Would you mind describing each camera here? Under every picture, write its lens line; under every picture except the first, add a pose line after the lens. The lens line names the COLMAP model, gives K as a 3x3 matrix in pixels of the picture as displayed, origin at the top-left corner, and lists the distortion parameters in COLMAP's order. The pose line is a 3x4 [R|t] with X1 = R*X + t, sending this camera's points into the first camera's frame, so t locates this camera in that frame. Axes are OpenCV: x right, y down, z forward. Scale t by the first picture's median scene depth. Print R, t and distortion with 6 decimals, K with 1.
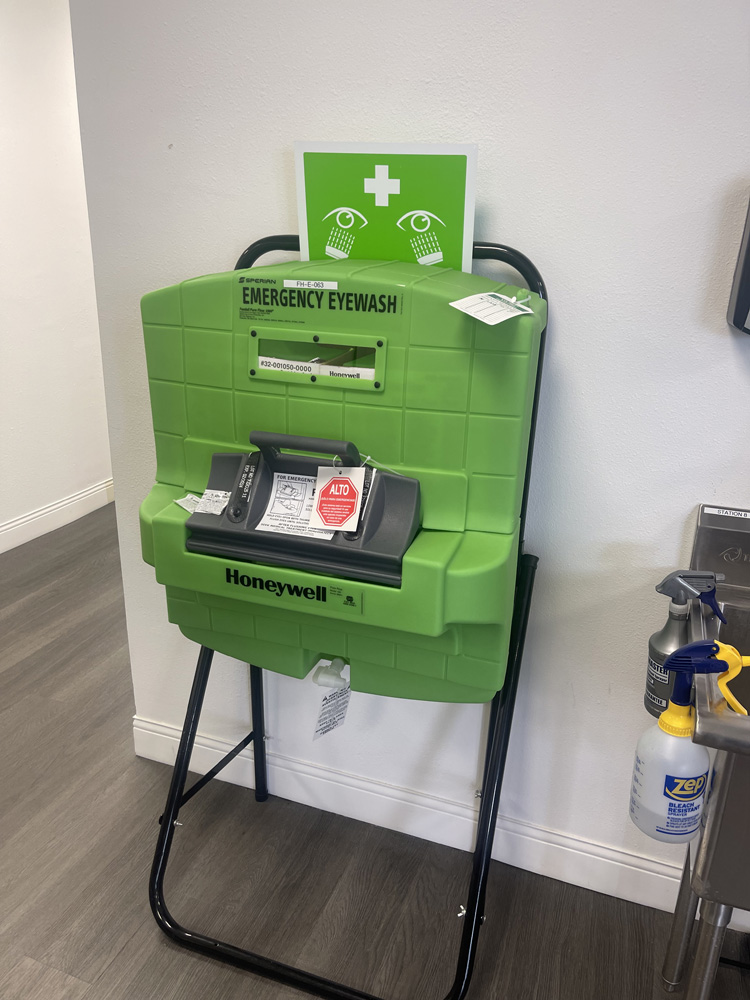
lens RADIAL K [[759.9, 0, 383.8], [0, 759.9, 501.8], [0, 0, 1]] dist [0.030372, -0.048614]
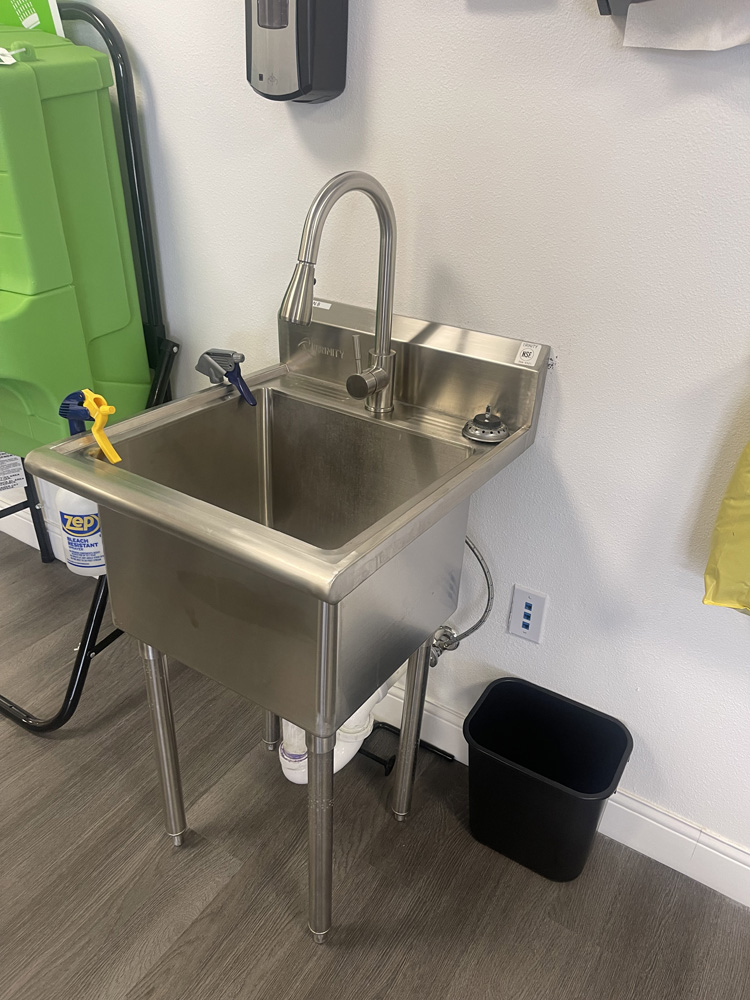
lens RADIAL K [[759.9, 0, 380.2], [0, 759.9, 502.5], [0, 0, 1]] dist [0.030372, -0.048614]
pose [[0.977299, 0.108822, -0.181781, 0.838589], [-0.074073, 0.979362, 0.188050, 0.085404], [0.198493, -0.170316, 0.965191, 0.024432]]
